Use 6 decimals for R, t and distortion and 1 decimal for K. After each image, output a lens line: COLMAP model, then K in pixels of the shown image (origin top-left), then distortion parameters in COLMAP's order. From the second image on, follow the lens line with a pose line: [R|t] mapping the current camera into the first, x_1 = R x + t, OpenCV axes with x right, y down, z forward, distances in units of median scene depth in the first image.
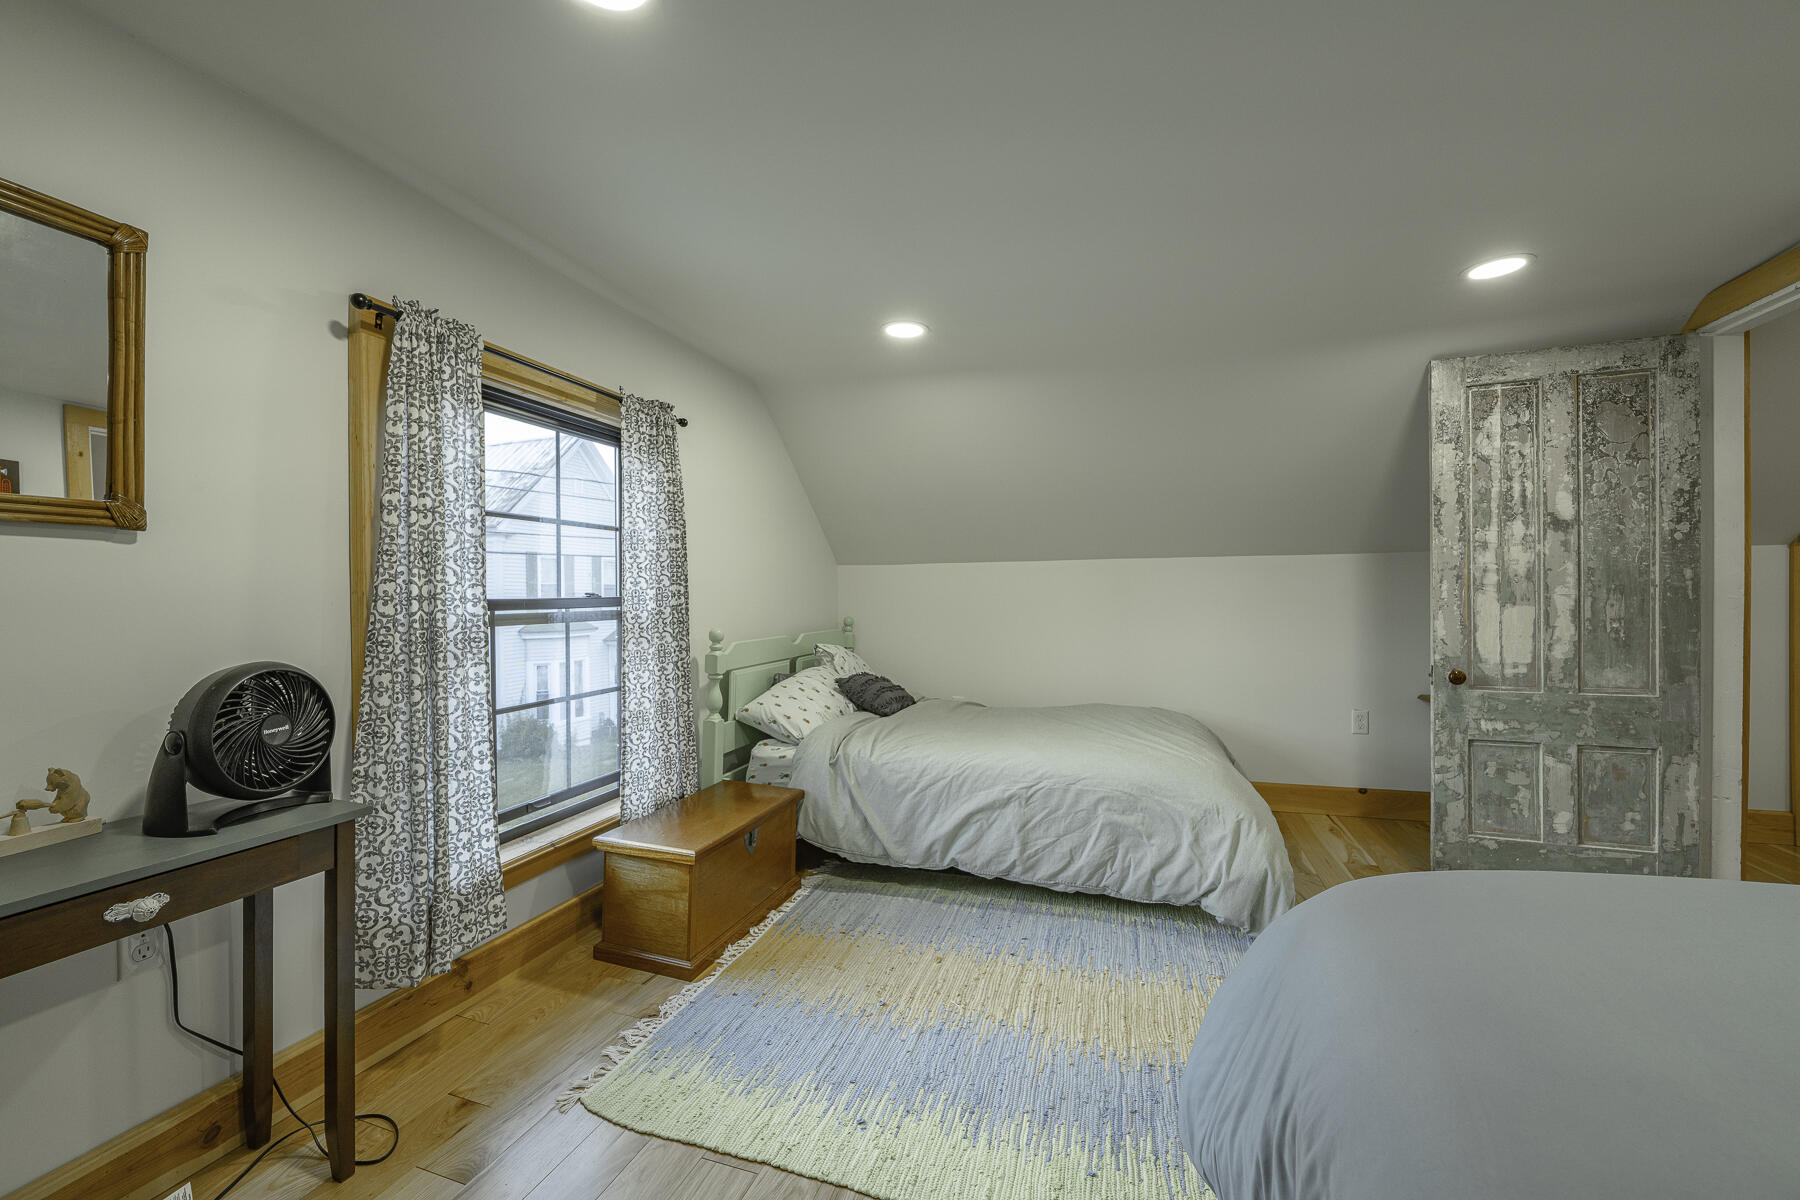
lens RADIAL K [[733.7, 0, 912.4], [0, 733.7, 601.9], [0, 0, 1]] dist [-0.008440, -0.000735]
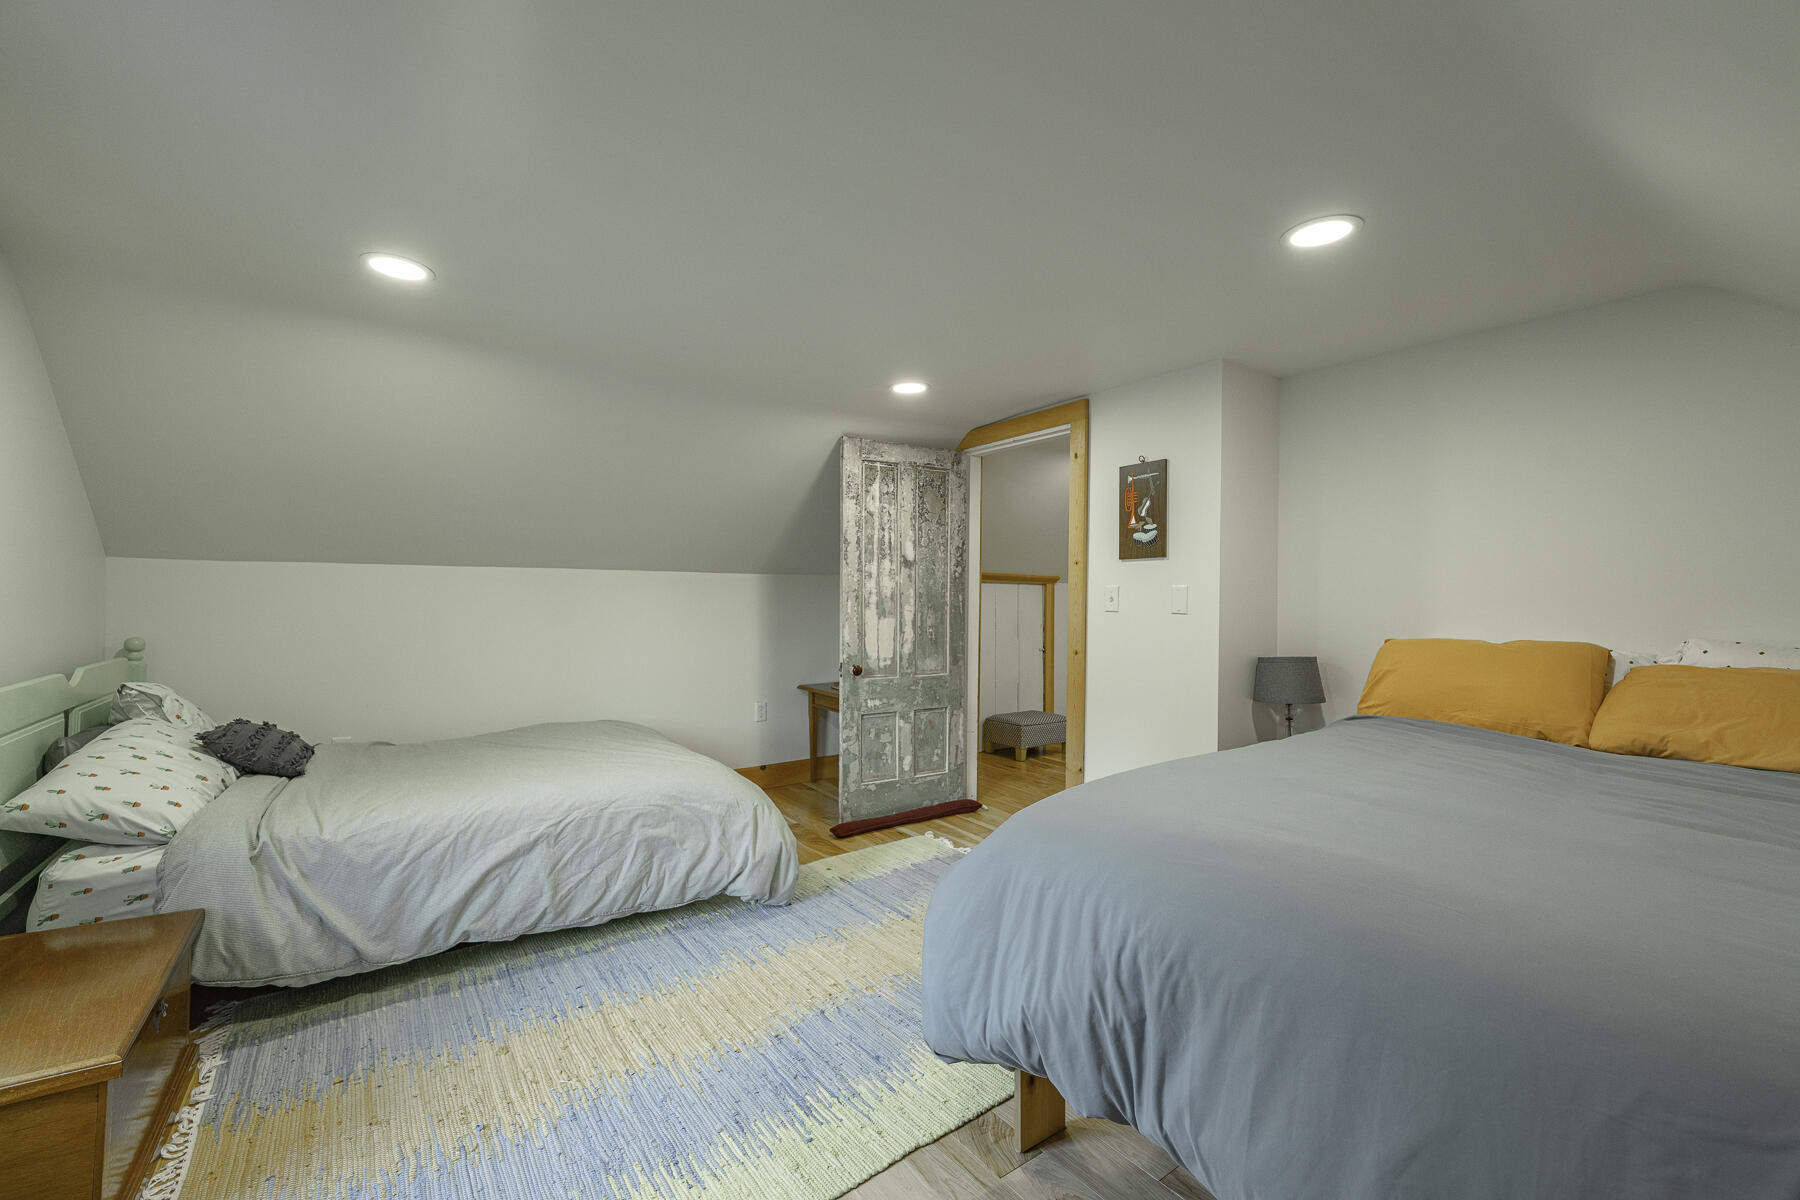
lens RADIAL K [[726.7, 0, 892.8], [0, 726.7, 600.2], [0, 0, 1]] dist [-0.008620, -0.000468]
pose [[0.600456, 0.009674, 0.799599, -0.314826], [-0.005171, 0.999953, -0.008215, -0.018299], [-0.799641, 0.000798, 0.600478, 0.128346]]
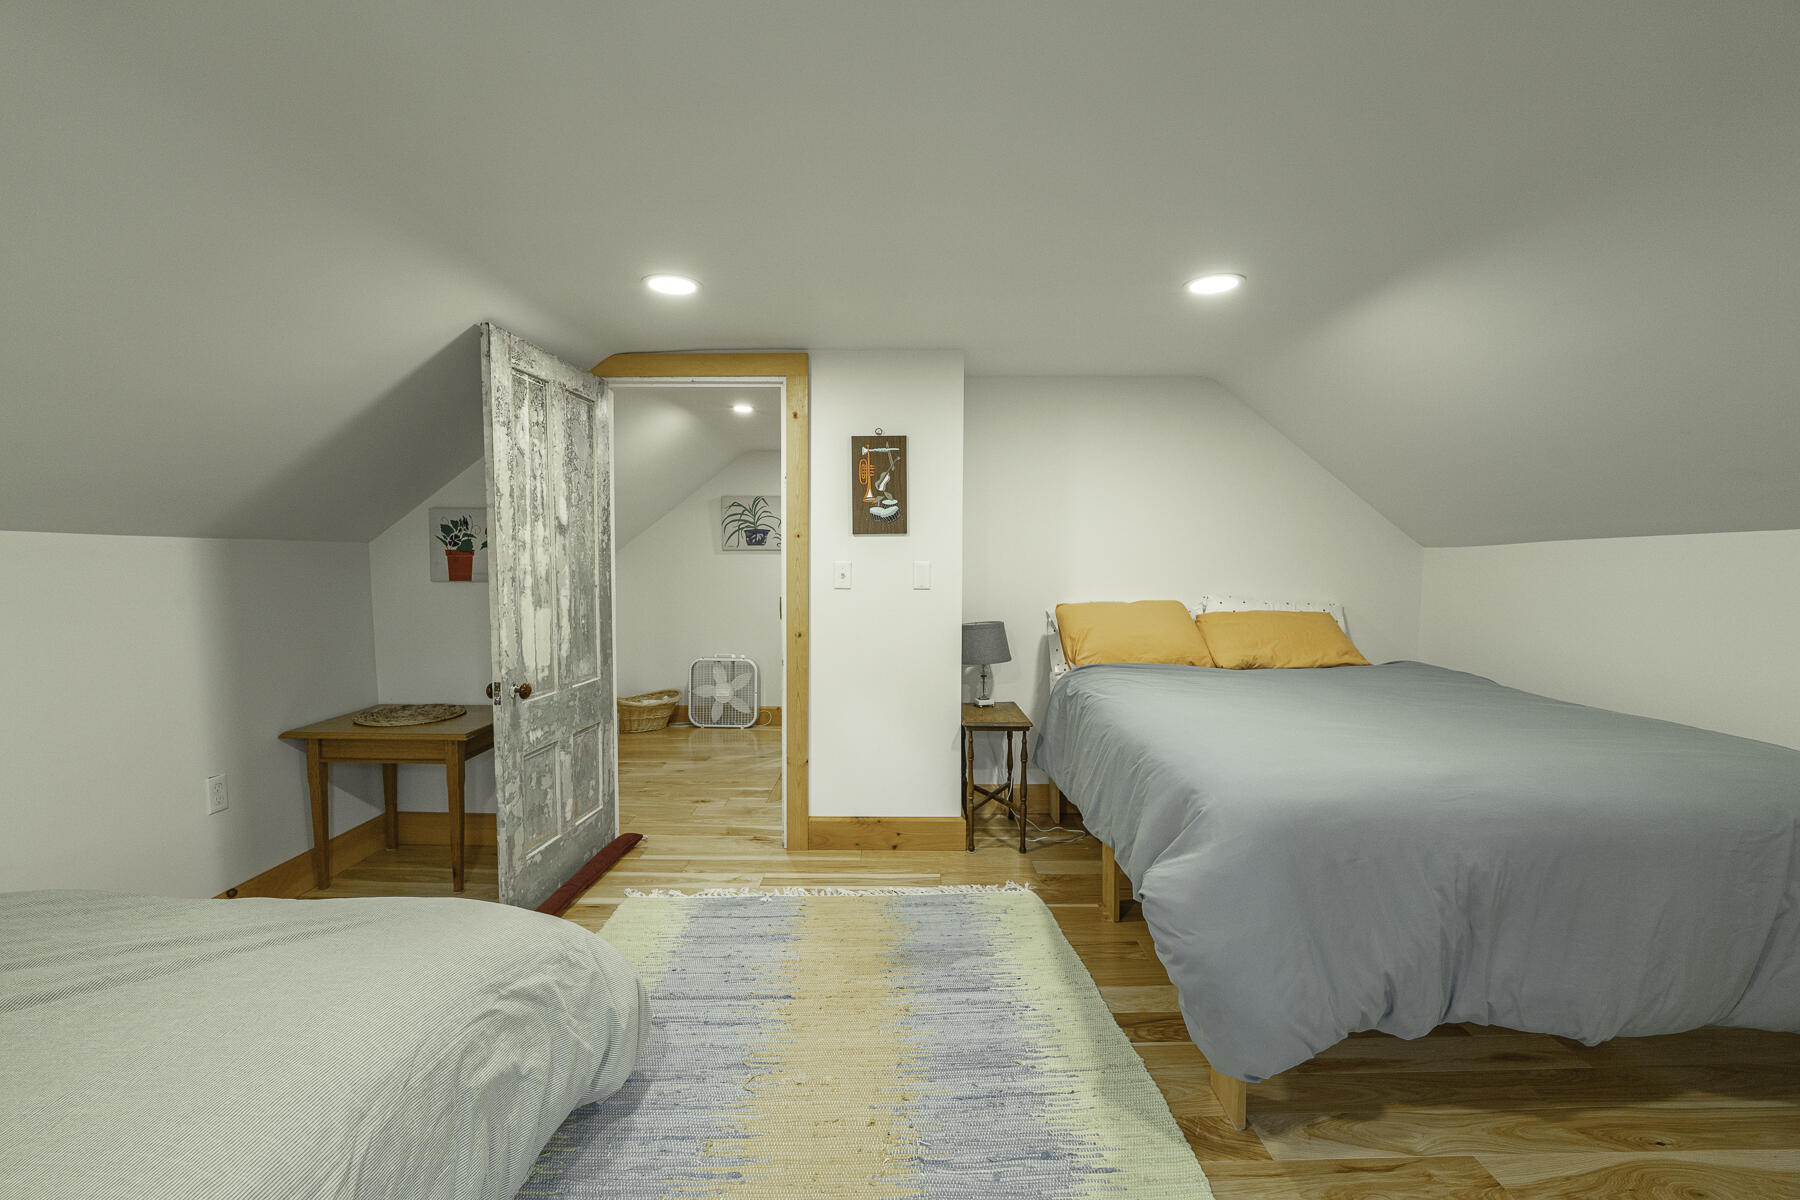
lens RADIAL K [[726.7, 0, 892.8], [0, 726.7, 600.2], [0, 0, 1]] dist [-0.008620, -0.000468]
pose [[-0.293512, -0.039641, 0.955133, -0.245130], [0.011880, 0.998911, 0.045109, -0.044695], [-0.955882, 0.024587, -0.292722, 0.842391]]
